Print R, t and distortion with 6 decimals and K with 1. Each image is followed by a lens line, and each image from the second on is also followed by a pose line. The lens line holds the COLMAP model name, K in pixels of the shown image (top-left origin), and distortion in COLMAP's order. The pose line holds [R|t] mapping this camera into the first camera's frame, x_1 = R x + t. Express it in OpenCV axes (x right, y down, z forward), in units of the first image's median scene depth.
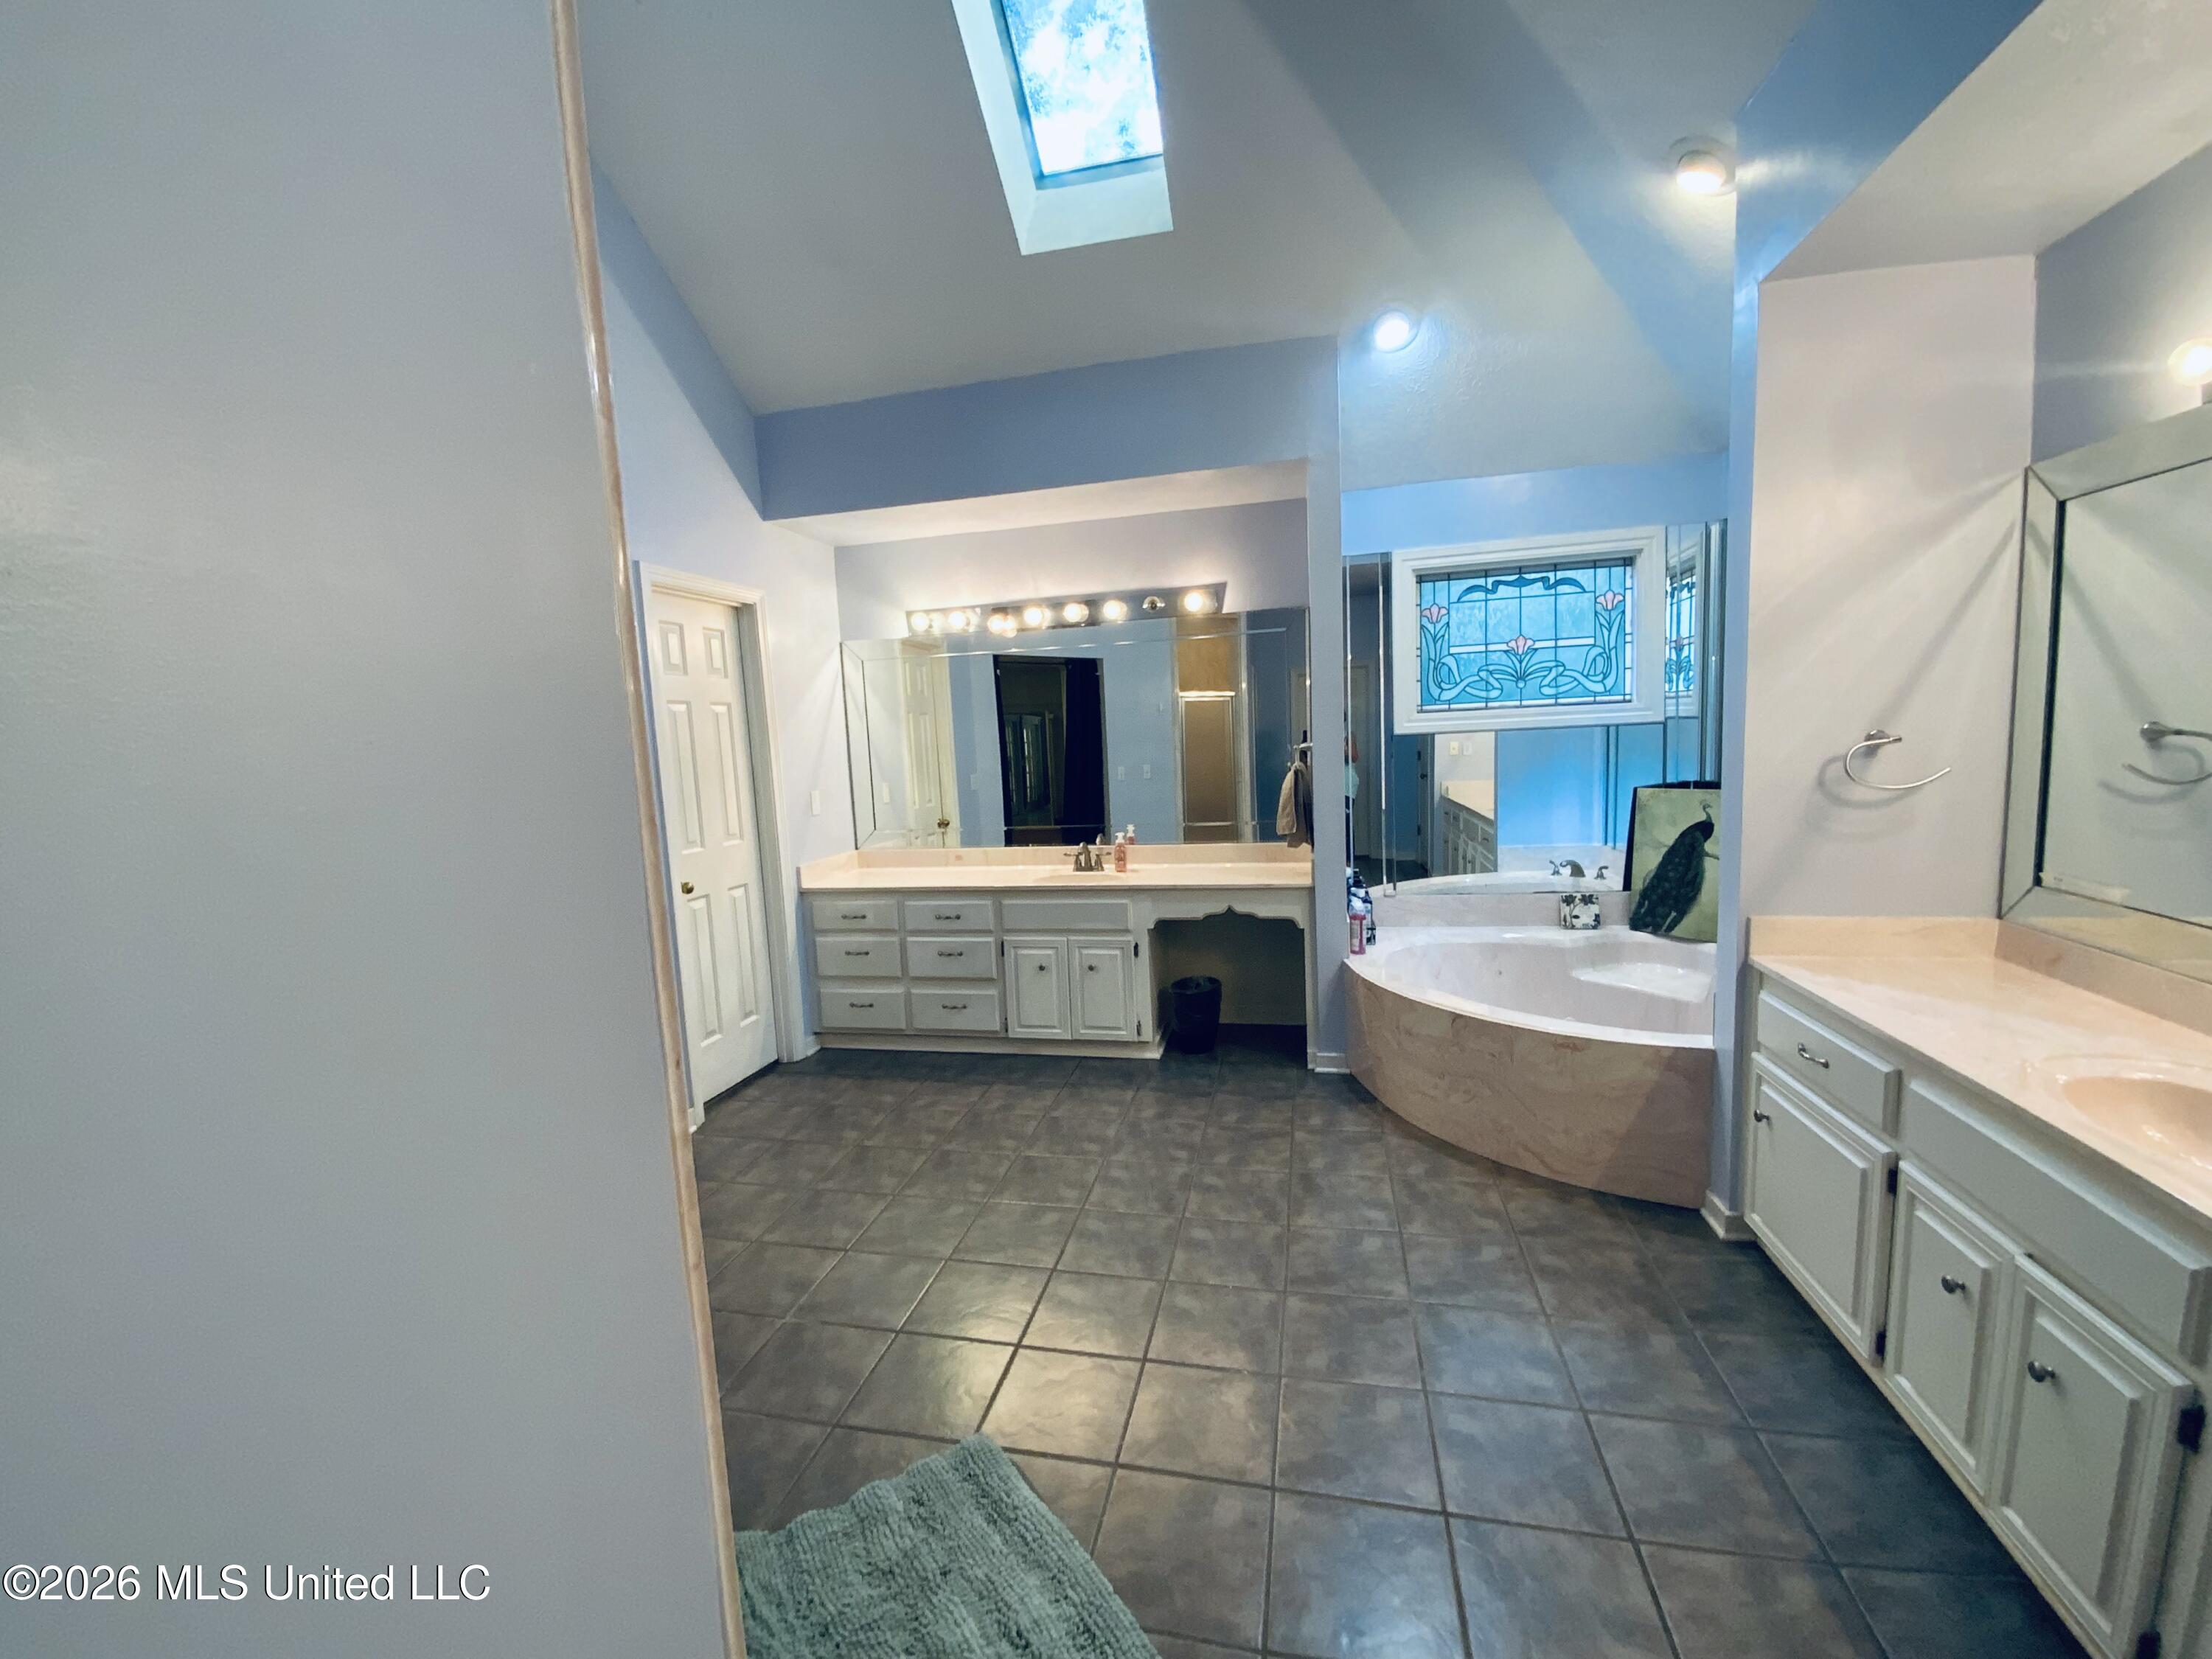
lens RADIAL K [[897.5, 0, 1115.2], [0, 897.5, 838.6], [0, 0, 1]] dist [0.000068, -0.003424]
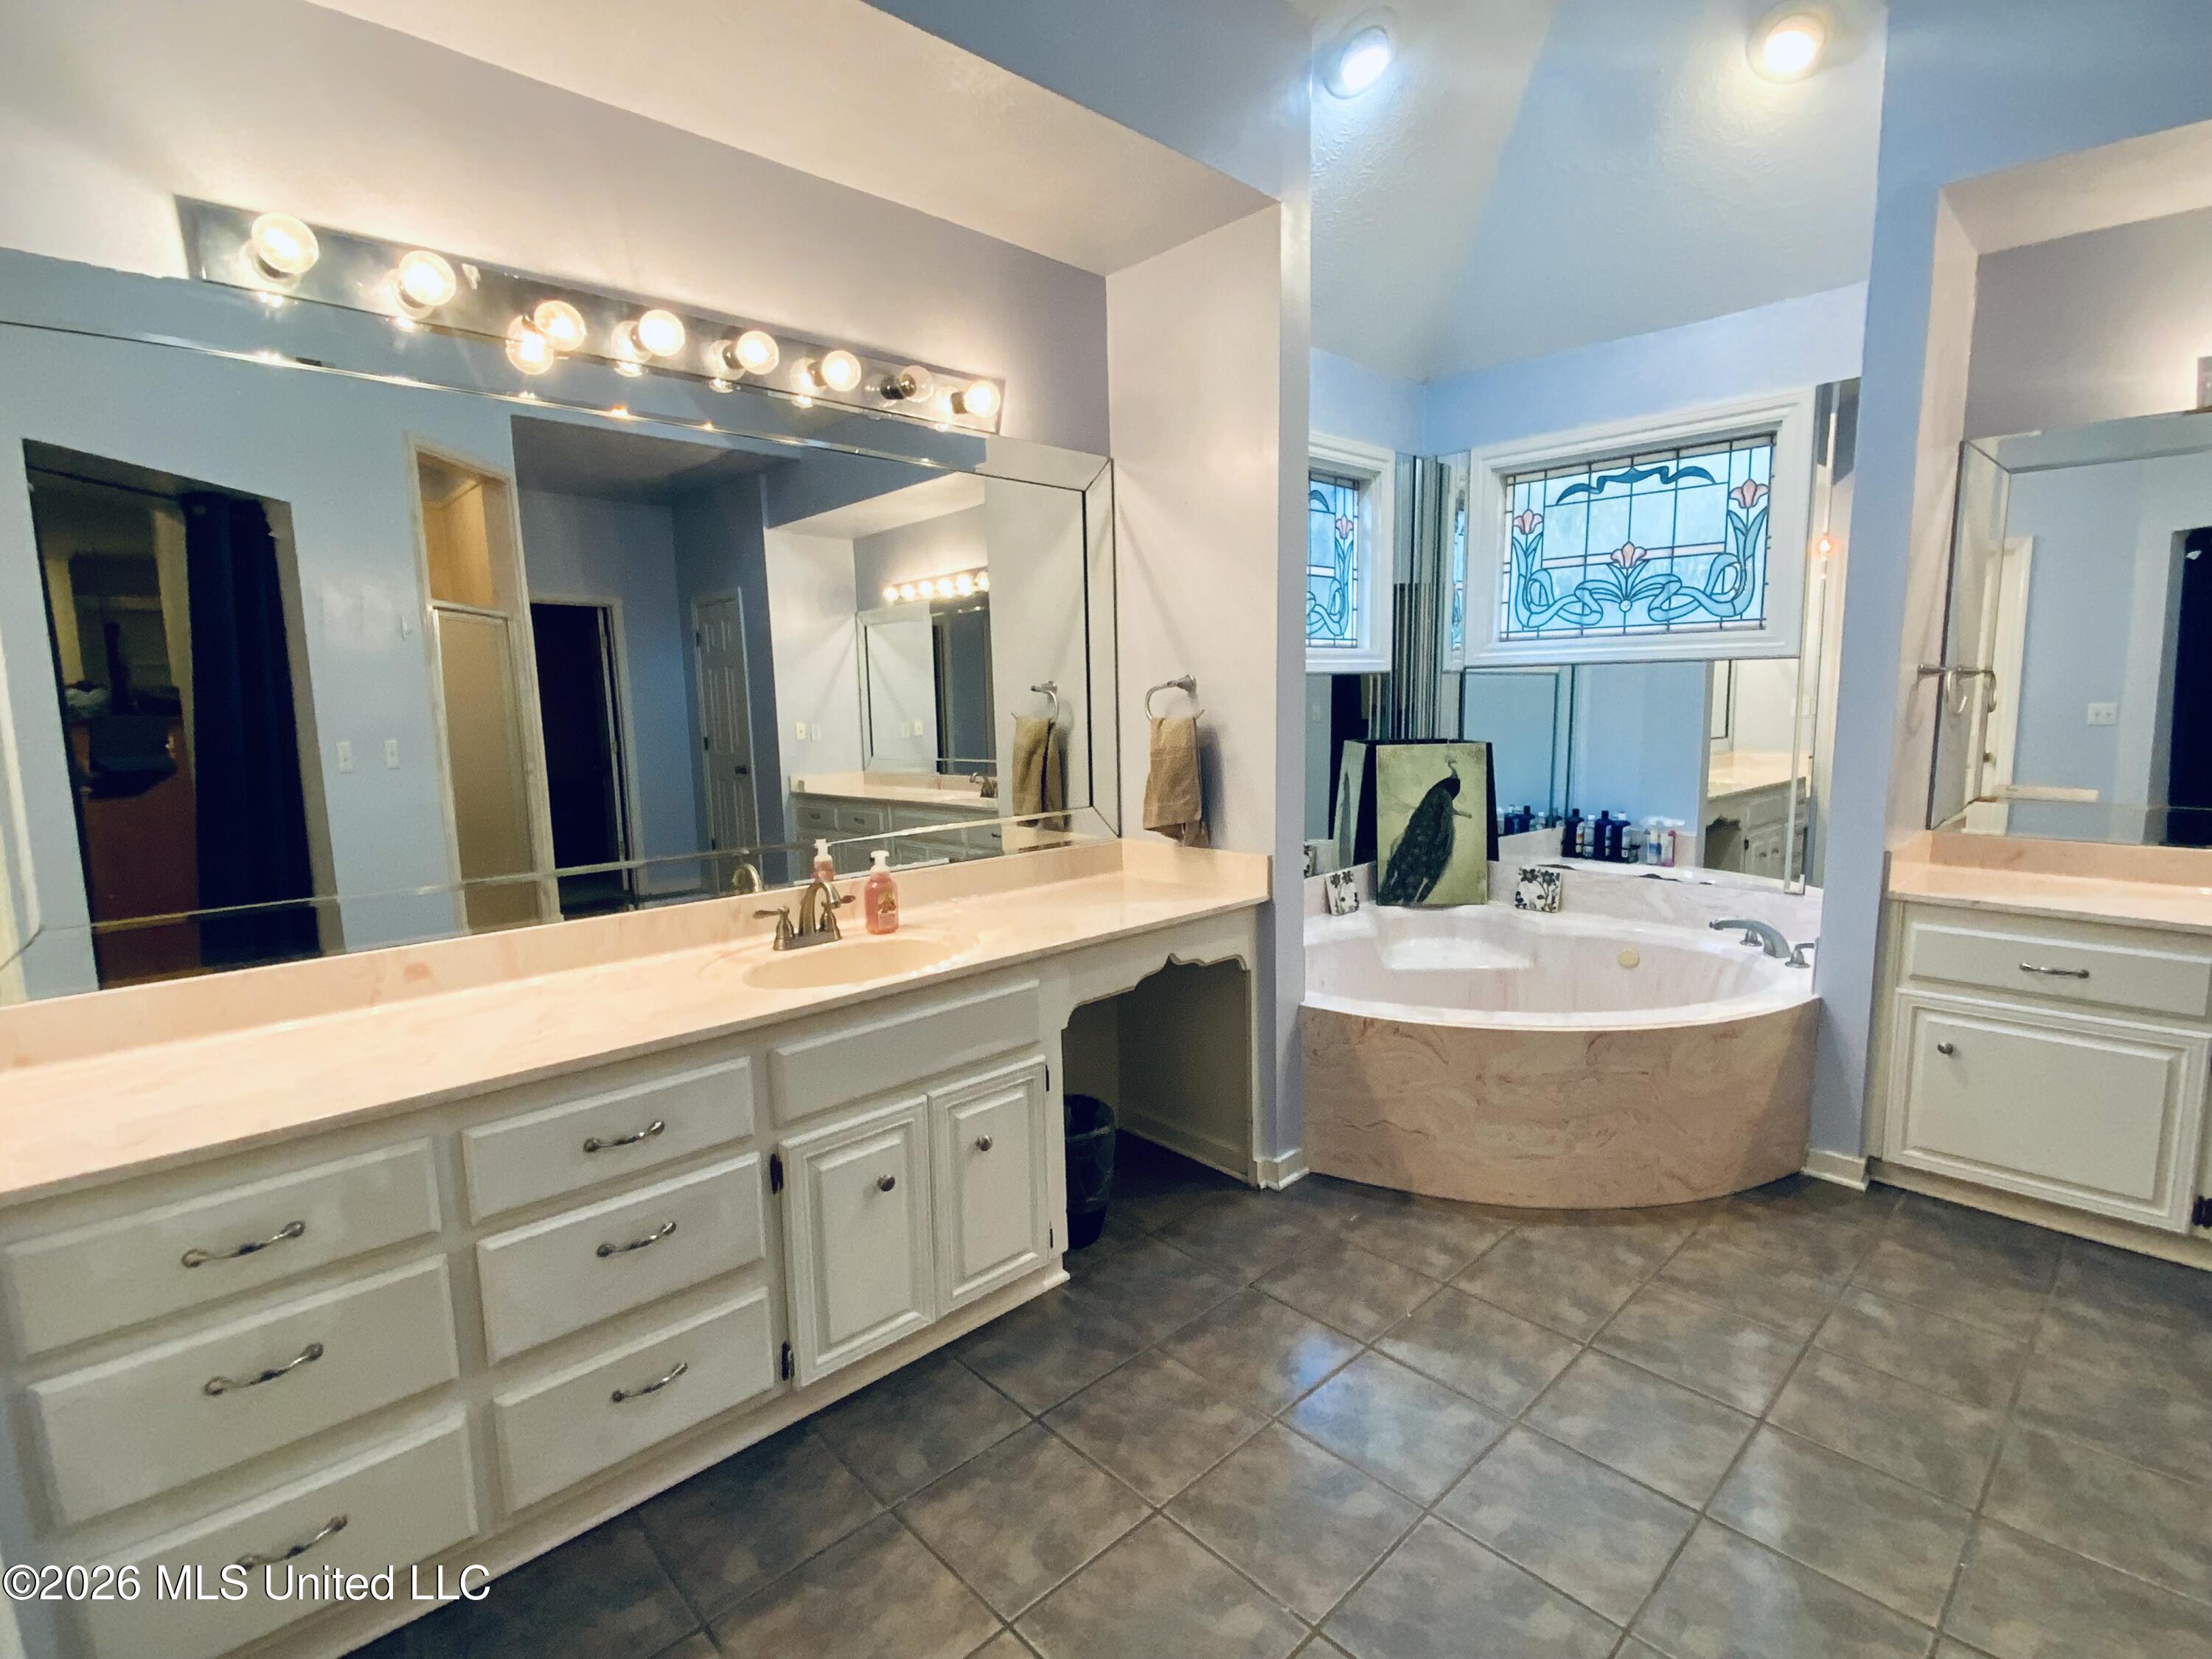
lens RADIAL K [[1059.9, 0, 1099.7], [0, 1059.9, 830.3], [0, 0, 1]] dist [-0.002115, -0.001780]
pose [[0.543967, -0.070515, 0.836138, -0.461223], [0.082669, 0.996119, 0.030225, -0.027894], [-0.835024, 0.052682, 0.547685, 0.688194]]
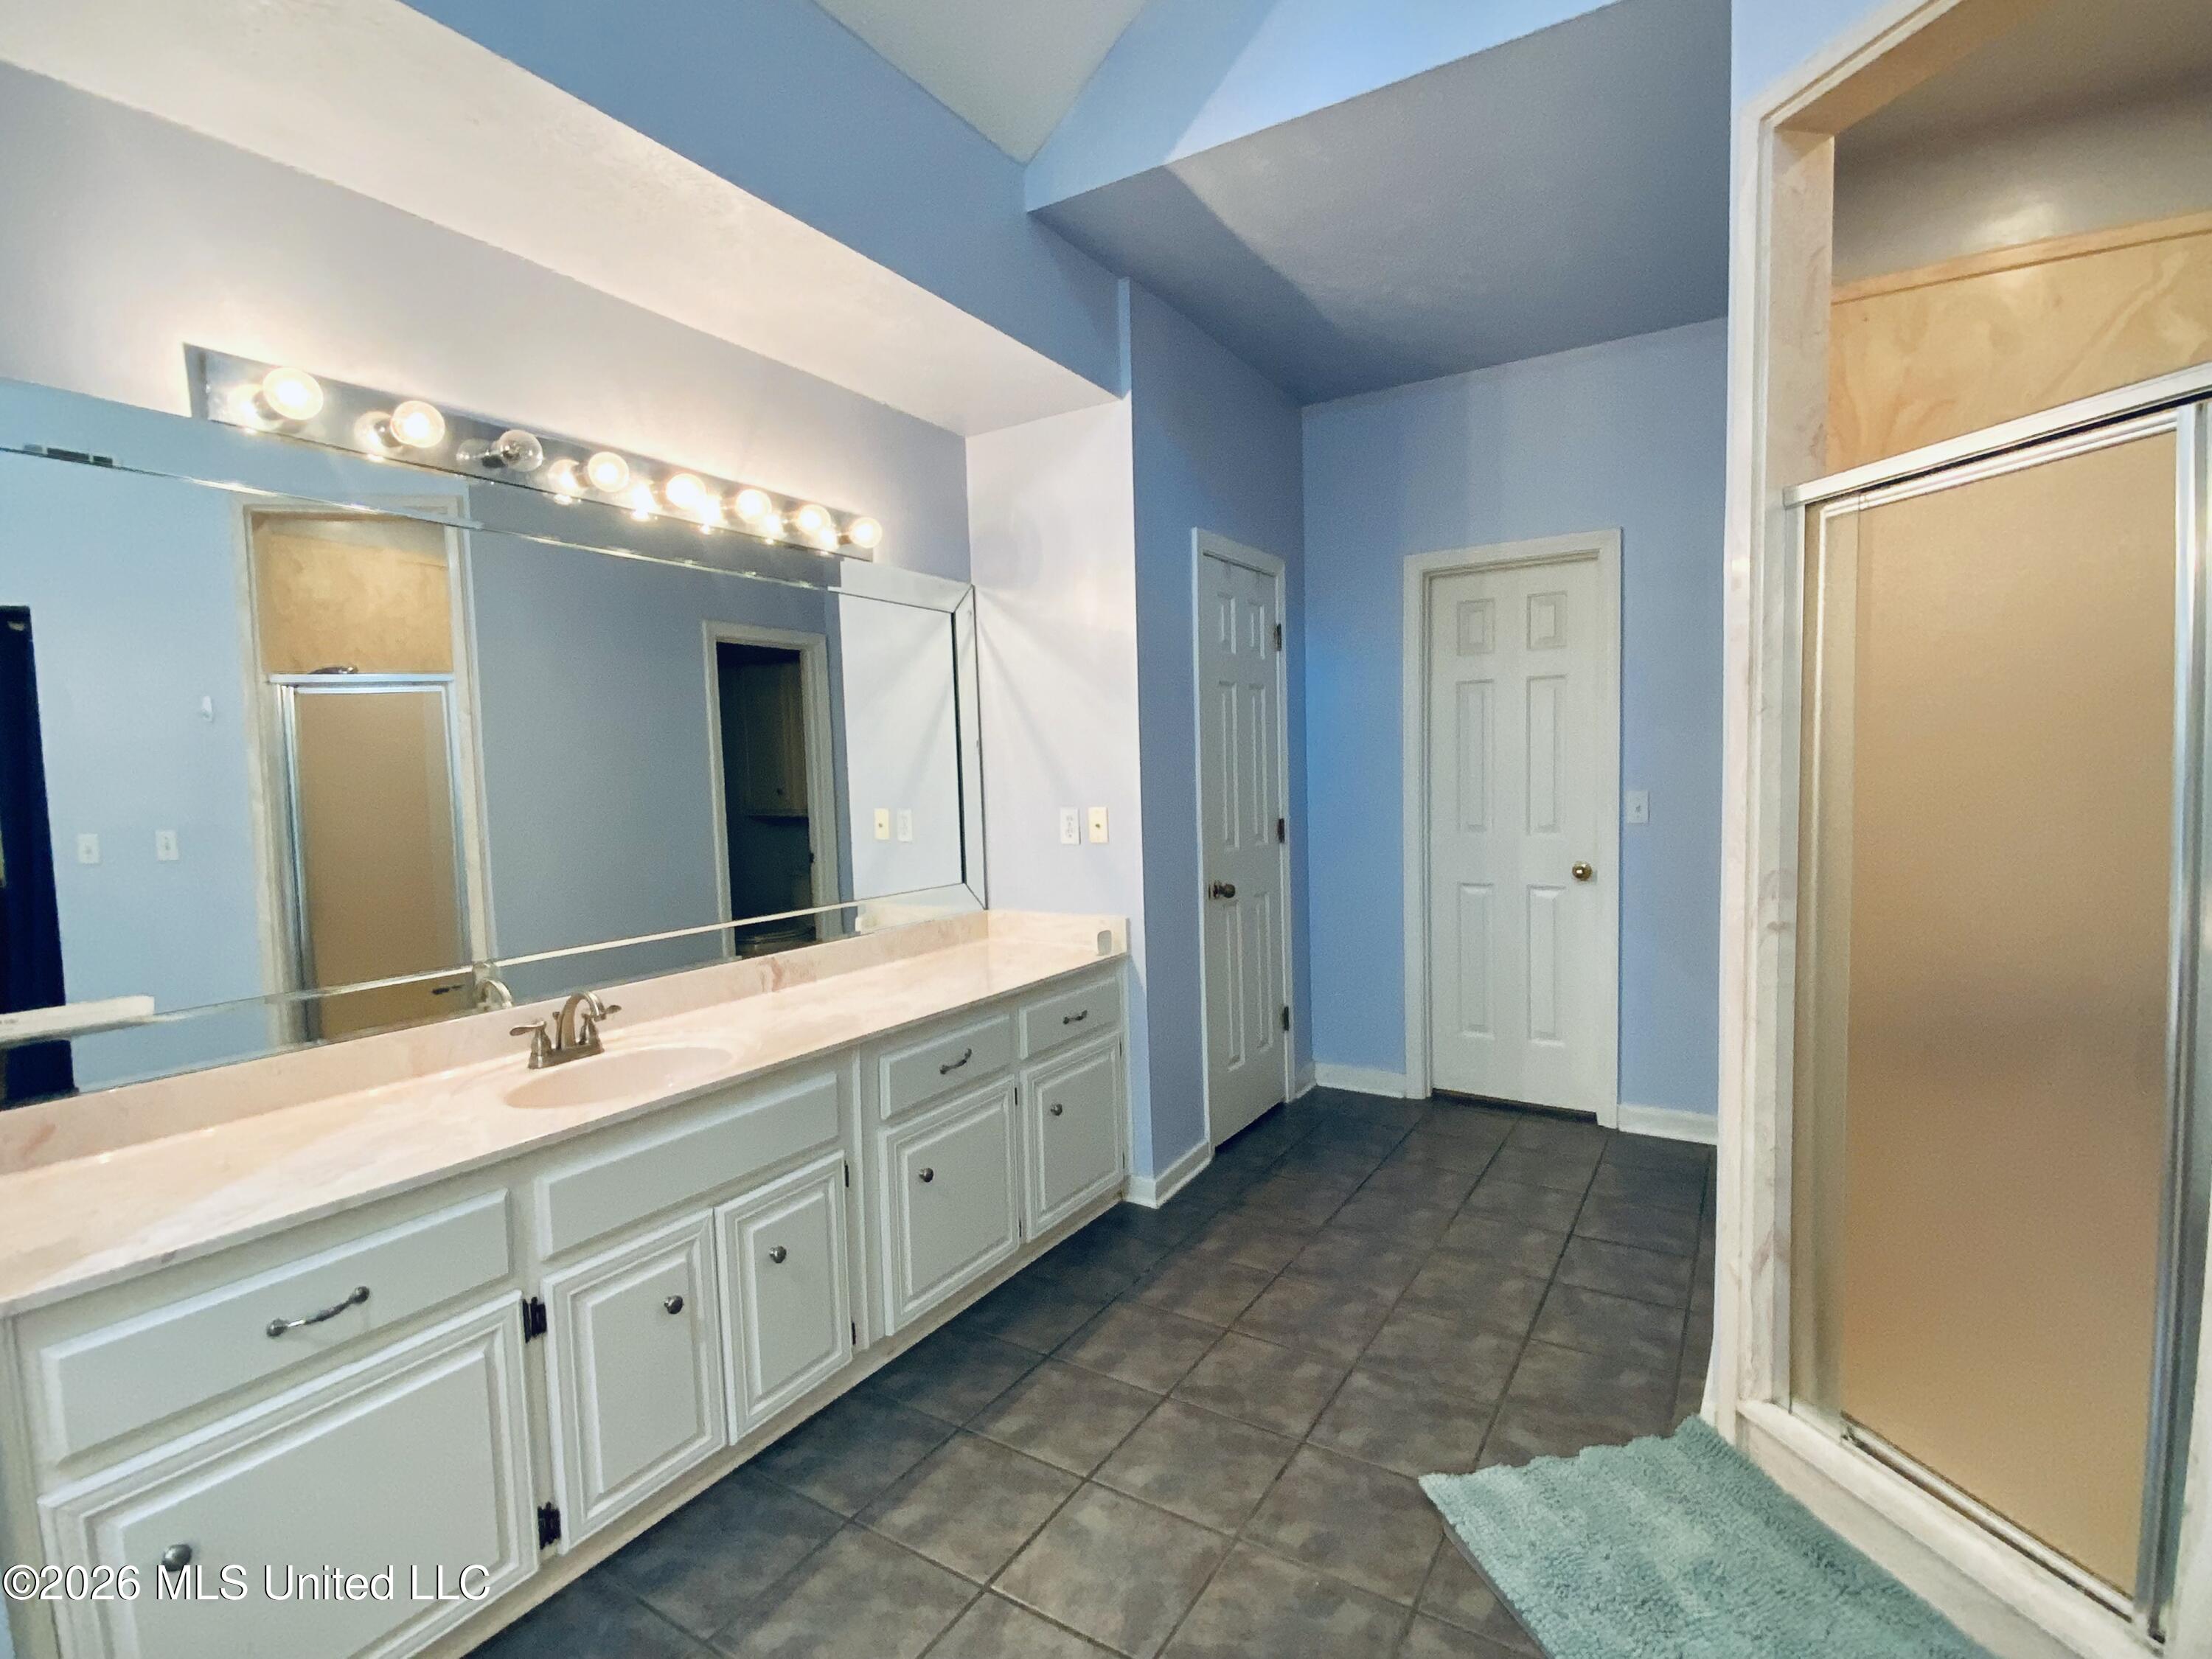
lens RADIAL K [[1059.9, 0, 1120.2], [0, 1059.9, 831.6], [0, 0, 1]] dist [-0.002115, -0.001780]
pose [[0.301885, -0.013905, 0.953243, -0.492514], [0.128165, 0.991409, -0.026128, -0.027320], [-0.944690, 0.130060, 0.301074, 0.695521]]
